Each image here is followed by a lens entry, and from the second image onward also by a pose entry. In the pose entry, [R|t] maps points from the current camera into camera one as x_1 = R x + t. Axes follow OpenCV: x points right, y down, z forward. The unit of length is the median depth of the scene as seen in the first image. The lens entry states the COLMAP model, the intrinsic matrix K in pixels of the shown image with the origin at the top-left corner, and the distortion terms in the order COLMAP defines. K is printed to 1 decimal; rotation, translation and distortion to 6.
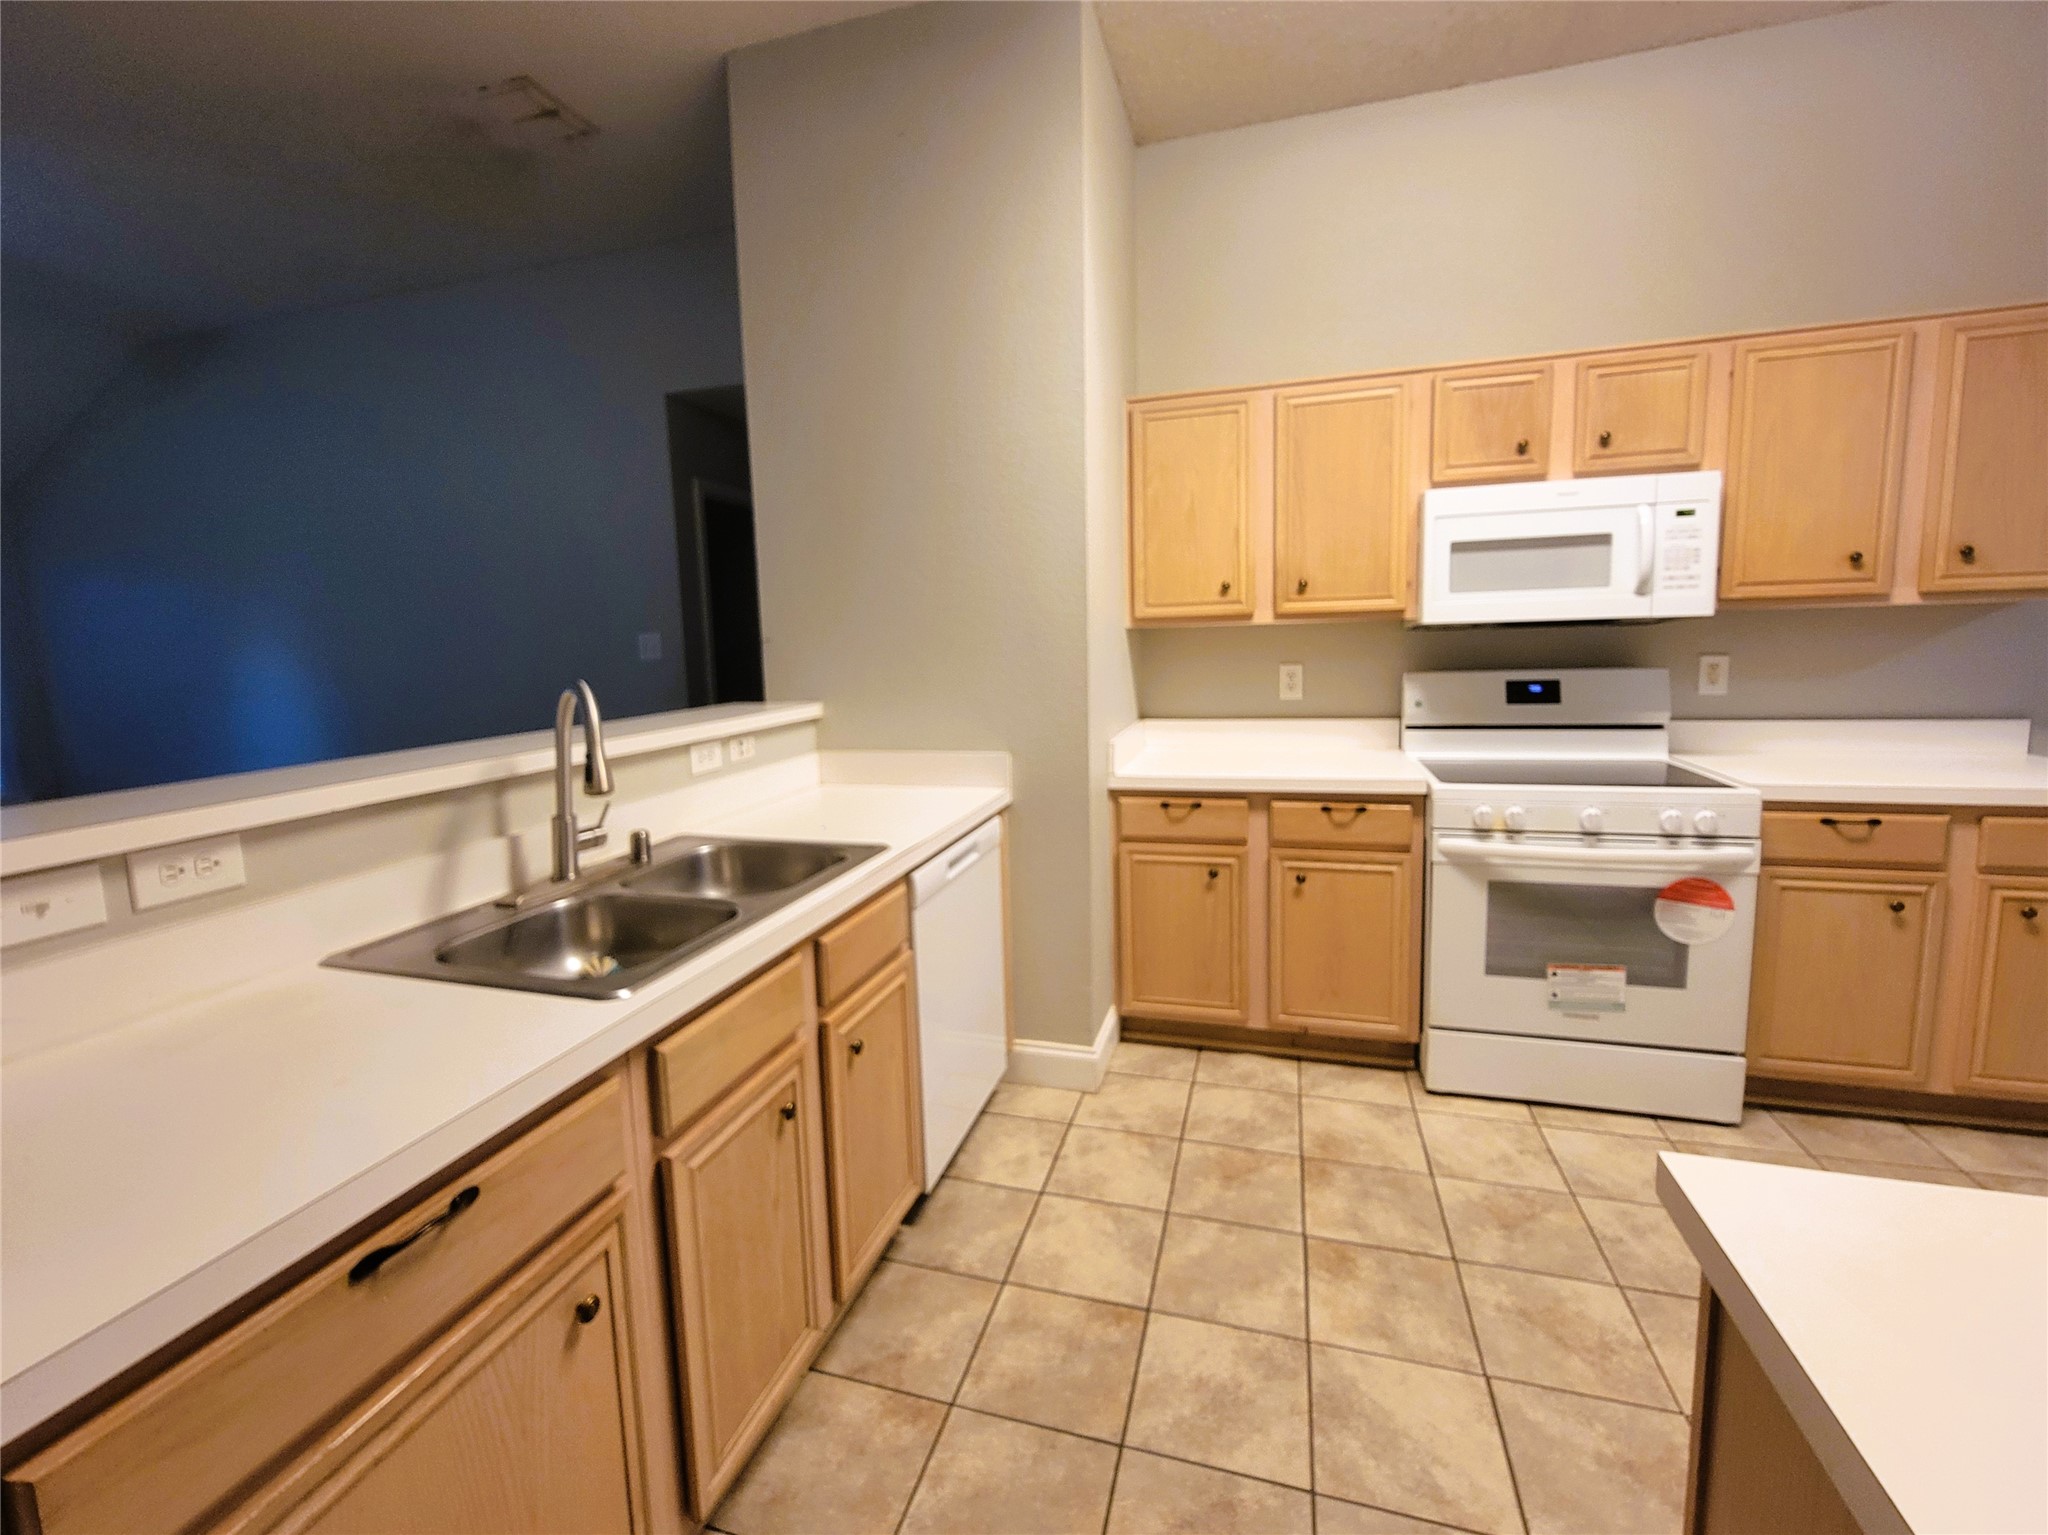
lens RADIAL K [[869.6, 0, 1021.8], [0, 869.6, 734.7], [0, 0, 1]] dist [-0.001860, 0.000191]
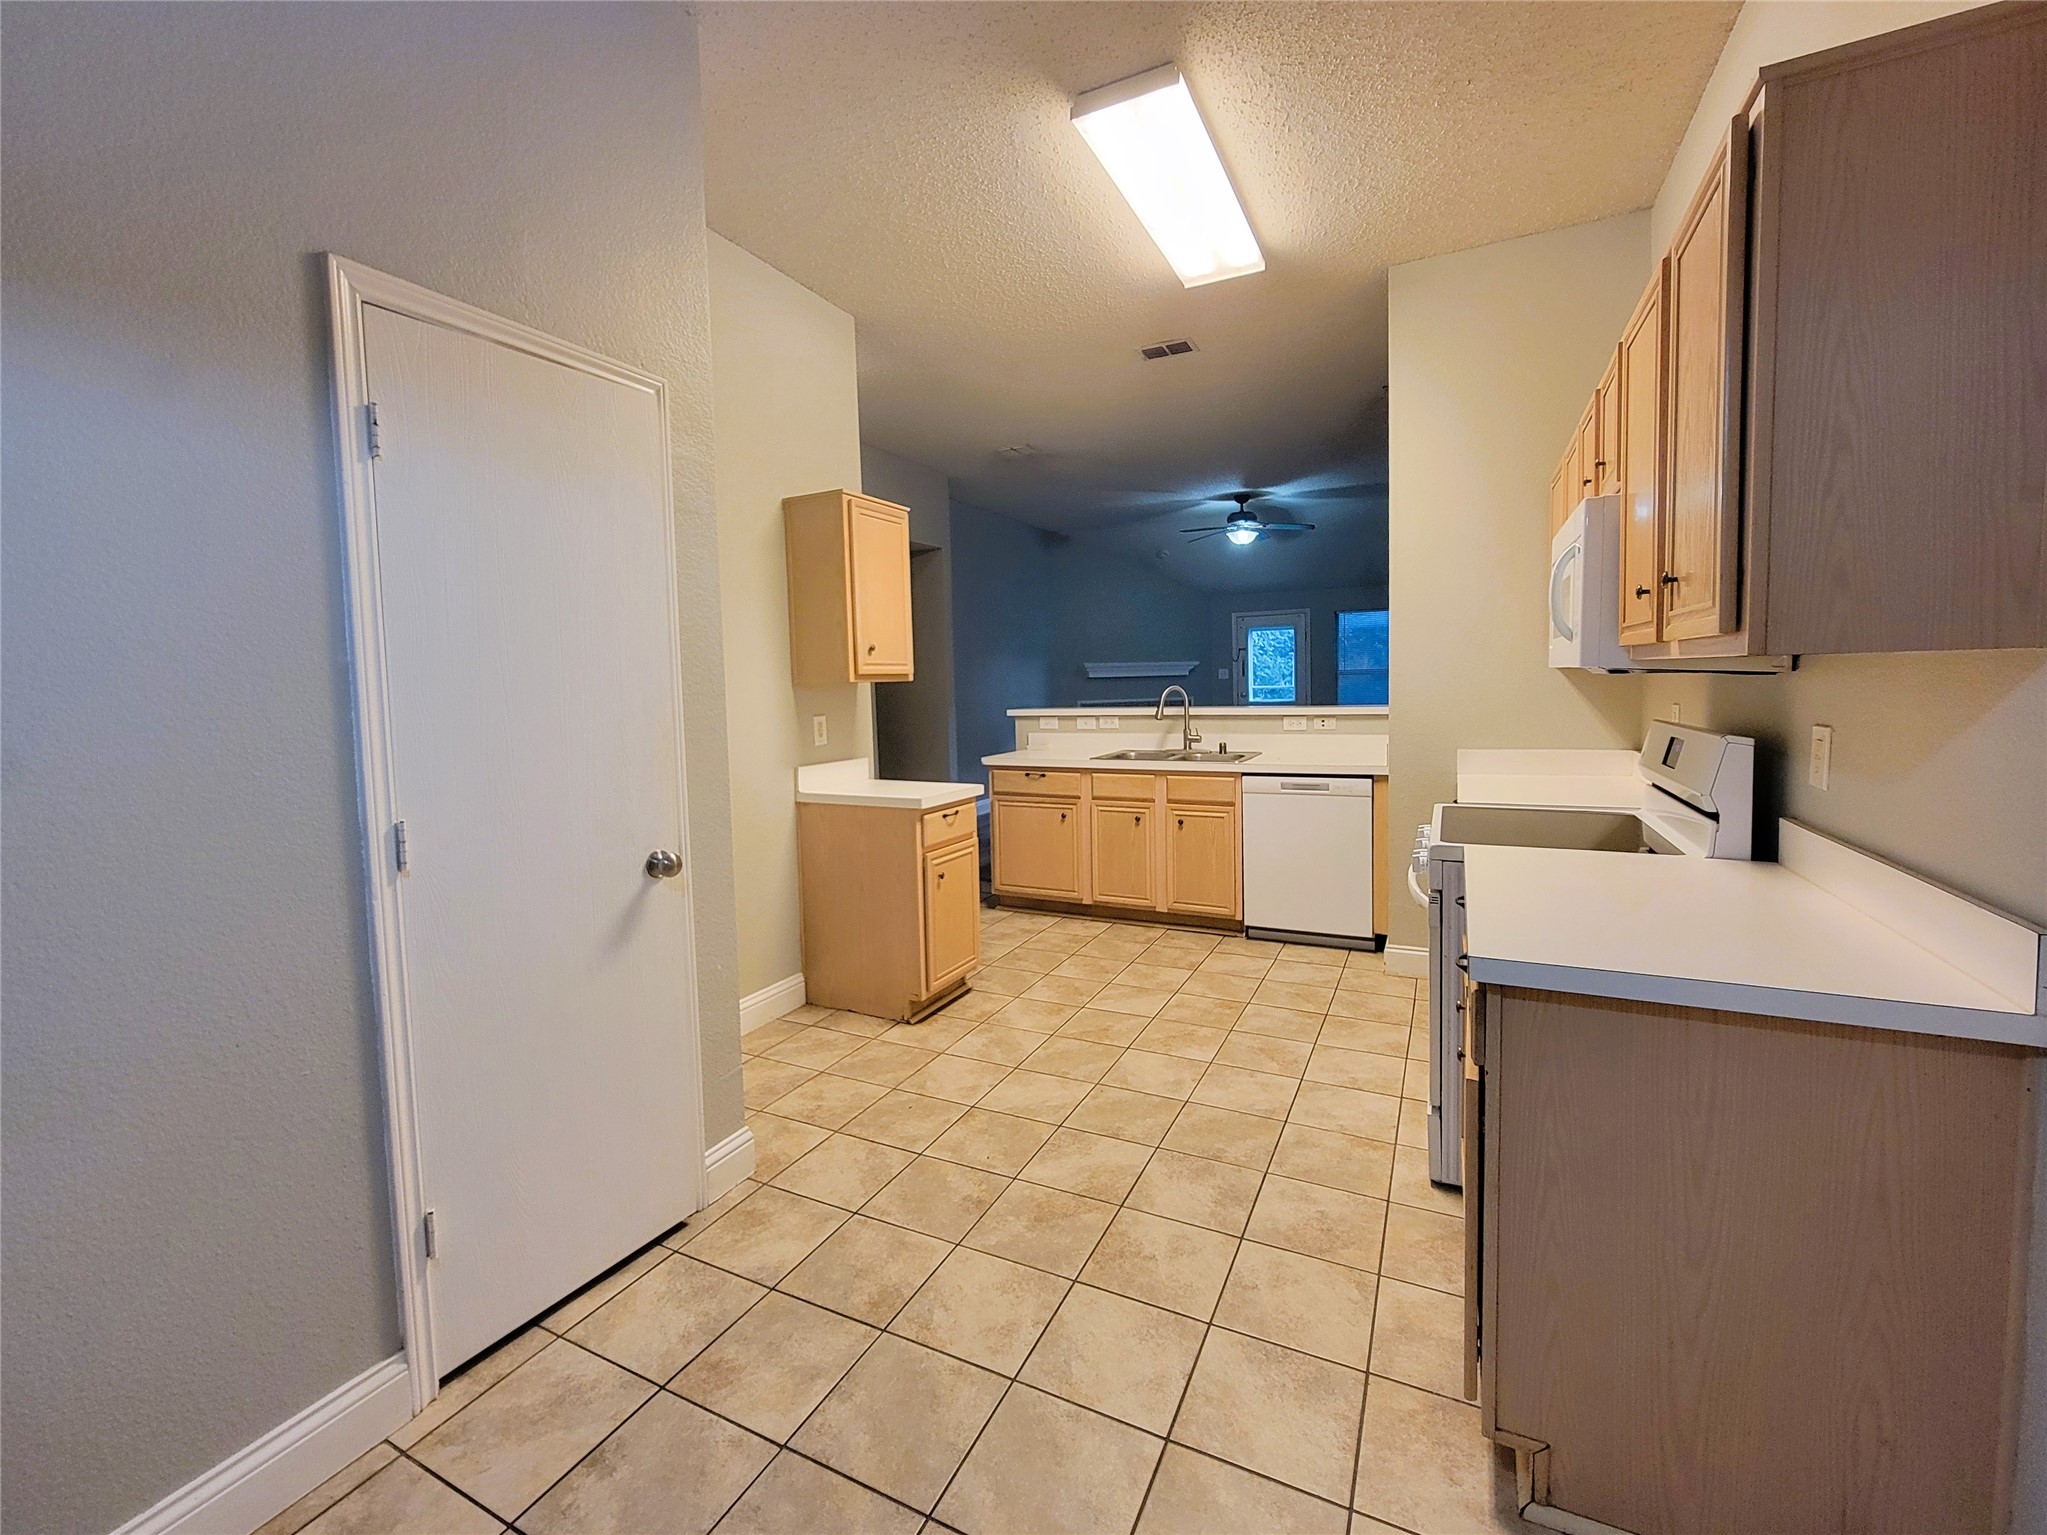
lens RADIAL K [[867.6, 0, 1018.3], [0, 867.6, 733.2], [0, 0, 1]] dist [-0.000033, -0.000018]
pose [[-0.167306, 0.096368, -0.981184, 1.751459], [-0.085594, 0.990034, 0.111832, -0.123346], [0.982182, 0.102694, -0.157390, 0.613486]]
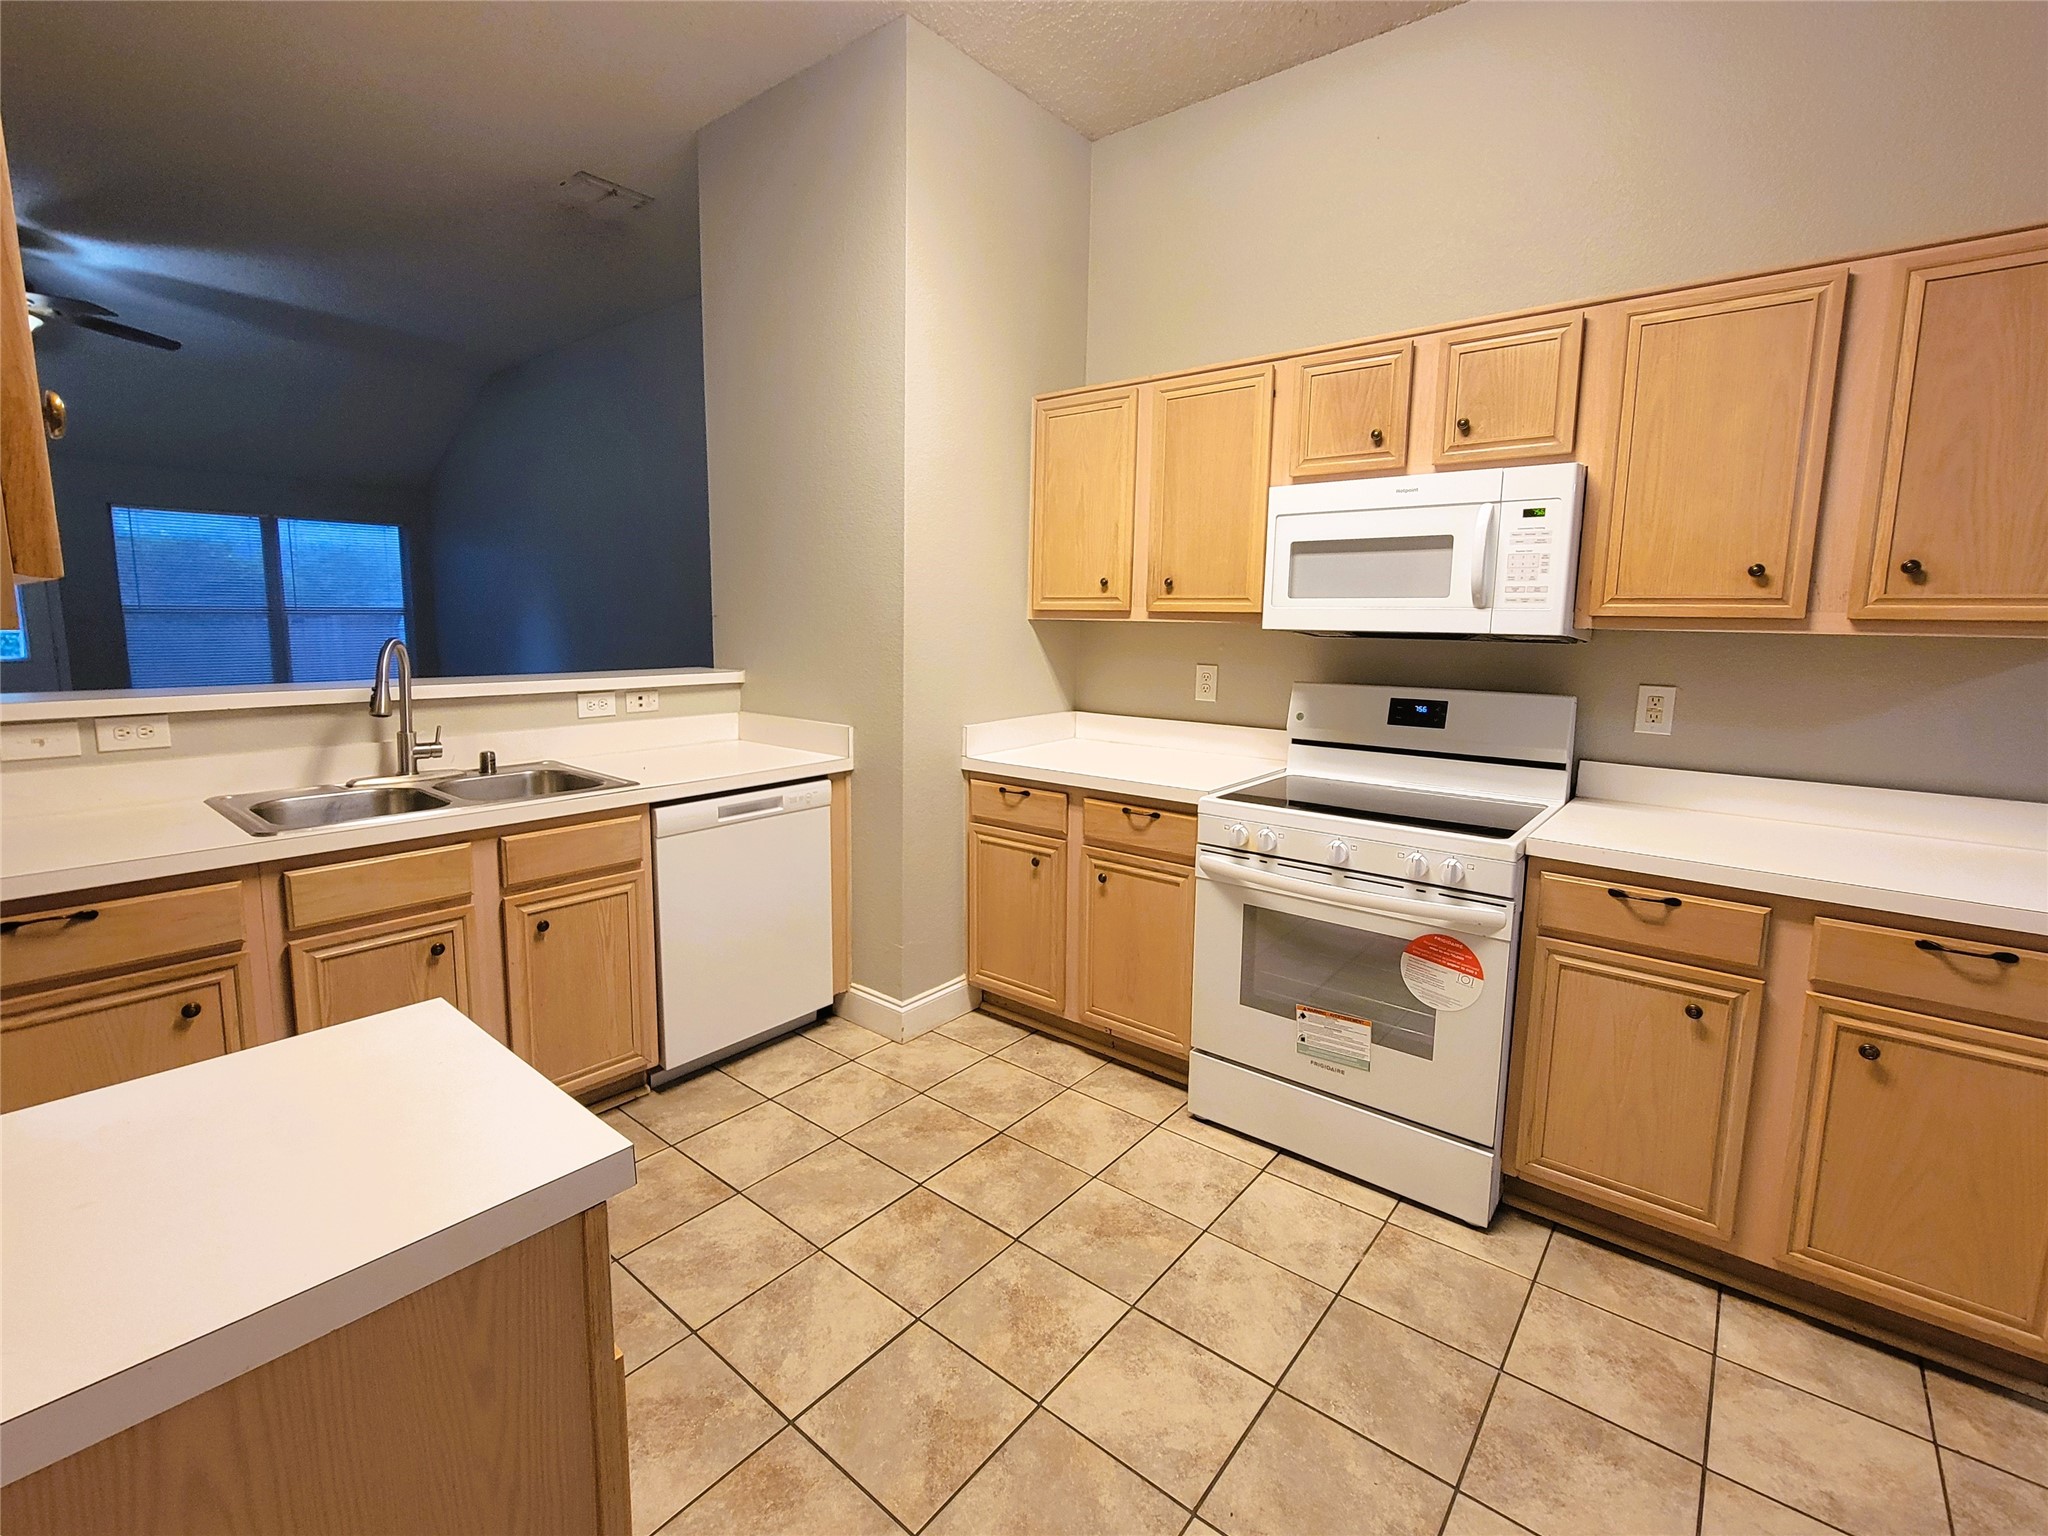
lens RADIAL K [[916.5, 0, 1019.6], [0, 916.5, 733.0], [0, 0, 1]] dist [-0.001419, -0.000479]
pose [[0.922003, 0.092219, -0.376040, 0.667206], [-0.086634, 0.995733, 0.031776, -0.027645], [0.377366, 0.003280, 0.926059, -0.013373]]
